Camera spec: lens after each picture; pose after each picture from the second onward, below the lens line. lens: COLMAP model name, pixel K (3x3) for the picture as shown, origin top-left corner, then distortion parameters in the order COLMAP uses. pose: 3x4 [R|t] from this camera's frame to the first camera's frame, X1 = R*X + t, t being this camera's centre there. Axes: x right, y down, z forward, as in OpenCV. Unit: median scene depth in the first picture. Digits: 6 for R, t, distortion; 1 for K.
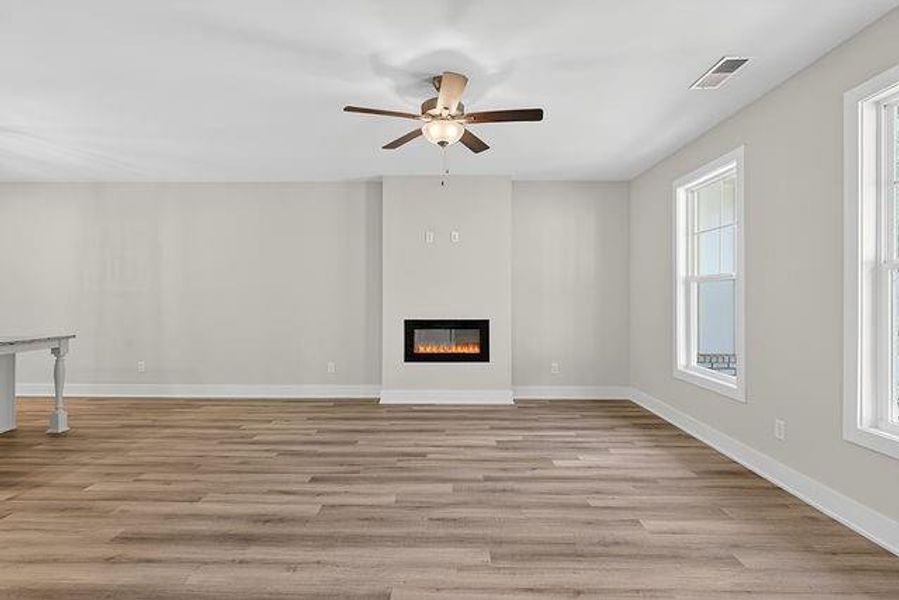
lens RADIAL K [[429.2, 0, 449.5], [0, 429.2, 300.0], [0, 0, 1]] dist [0.000467, -0.000005]
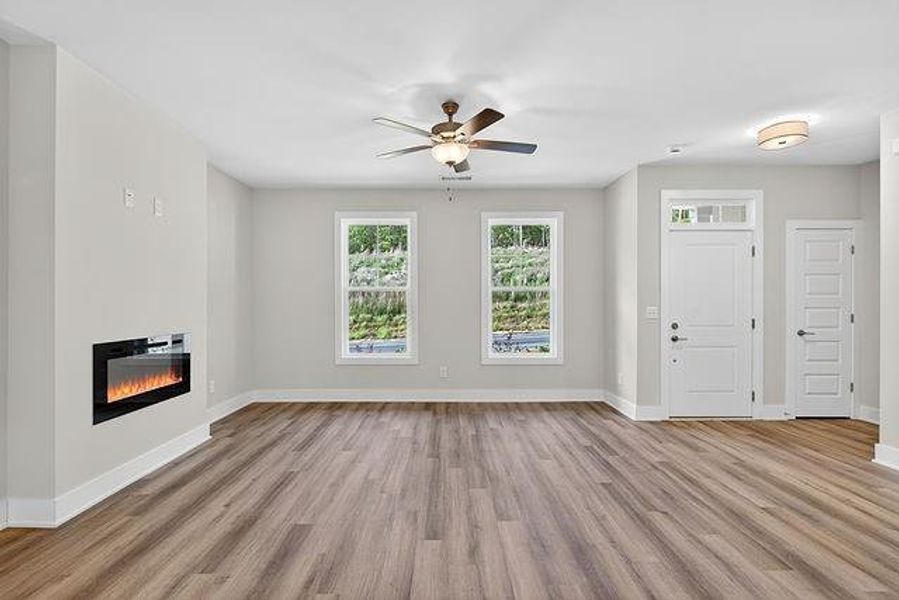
lens RADIAL K [[427.3, 0, 443.9], [0, 427.3, 302.8], [0, 0, 1]] dist [-0.002525, -0.000439]
pose [[-0.012741, 0.000844, 0.999918, -1.013191], [0.007730, 0.999970, -0.000746, -0.000818], [-0.999889, 0.007720, -0.012747, 0.930958]]
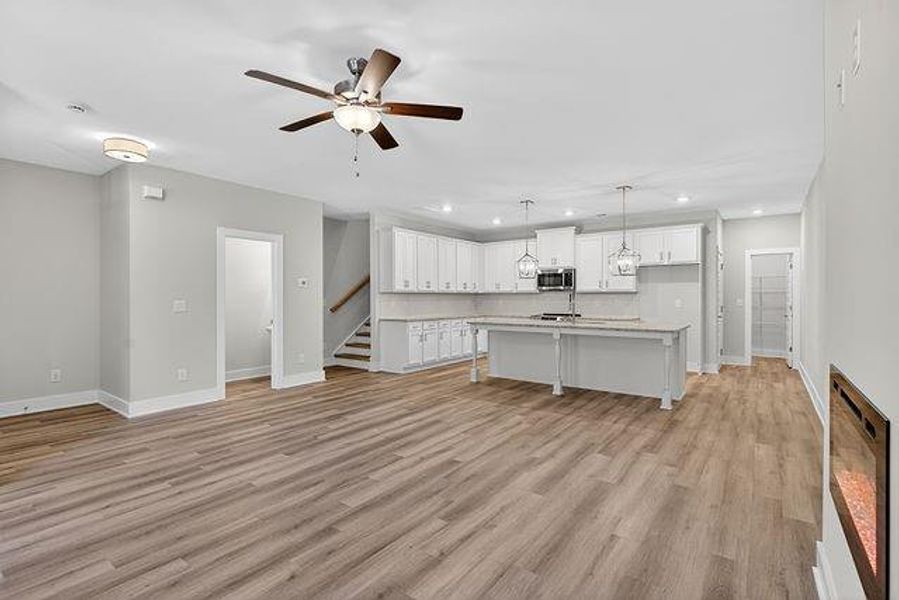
lens RADIAL K [[427.3, 0, 443.9], [0, 427.3, 302.8], [0, 0, 1]] dist [-0.002525, -0.000439]
pose [[-0.584025, 0.007795, -0.811698, 0.562130], [-0.007263, 0.999864, 0.014828, -0.009796], [0.811703, 0.014556, -0.583889, 1.524142]]
